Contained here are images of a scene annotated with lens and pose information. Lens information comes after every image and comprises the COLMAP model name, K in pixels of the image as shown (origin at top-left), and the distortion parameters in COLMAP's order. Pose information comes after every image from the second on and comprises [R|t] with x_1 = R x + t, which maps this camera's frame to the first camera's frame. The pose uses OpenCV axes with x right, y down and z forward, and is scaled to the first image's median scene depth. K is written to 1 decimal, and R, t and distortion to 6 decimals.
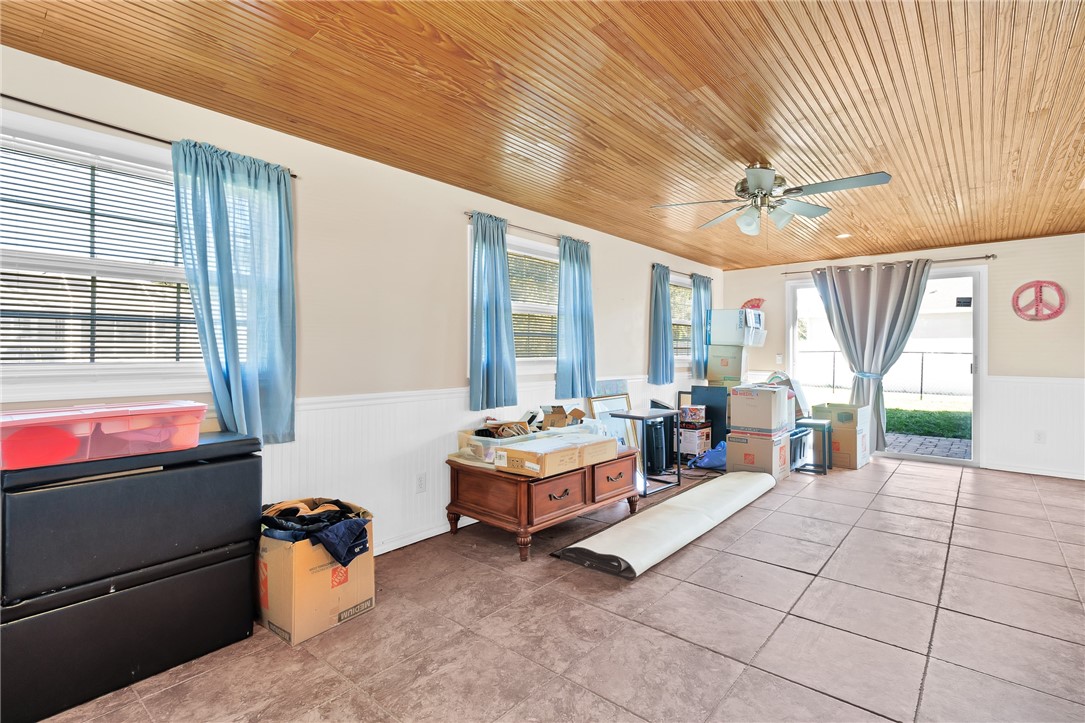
lens RADIAL K [[513.9, 0, 549.4], [0, 513.9, 357.4], [0, 0, 1]] dist [0.000948, 0.000128]
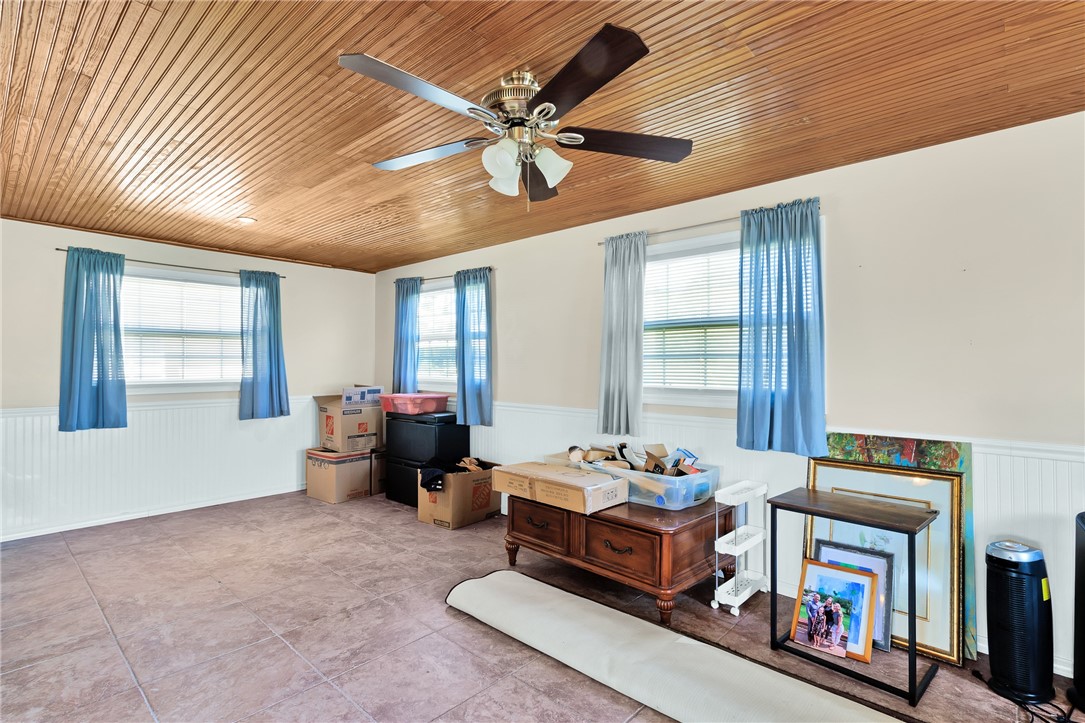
lens RADIAL K [[513.9, 0, 549.5], [0, 513.9, 363.1], [0, 0, 1]] dist [0.000948, 0.000128]
pose [[-0.028390, 0.001144, -0.999596, 1.338163], [-0.009703, 0.999952, 0.001420, -0.055070], [0.999550, 0.009740, -0.028377, 1.399767]]
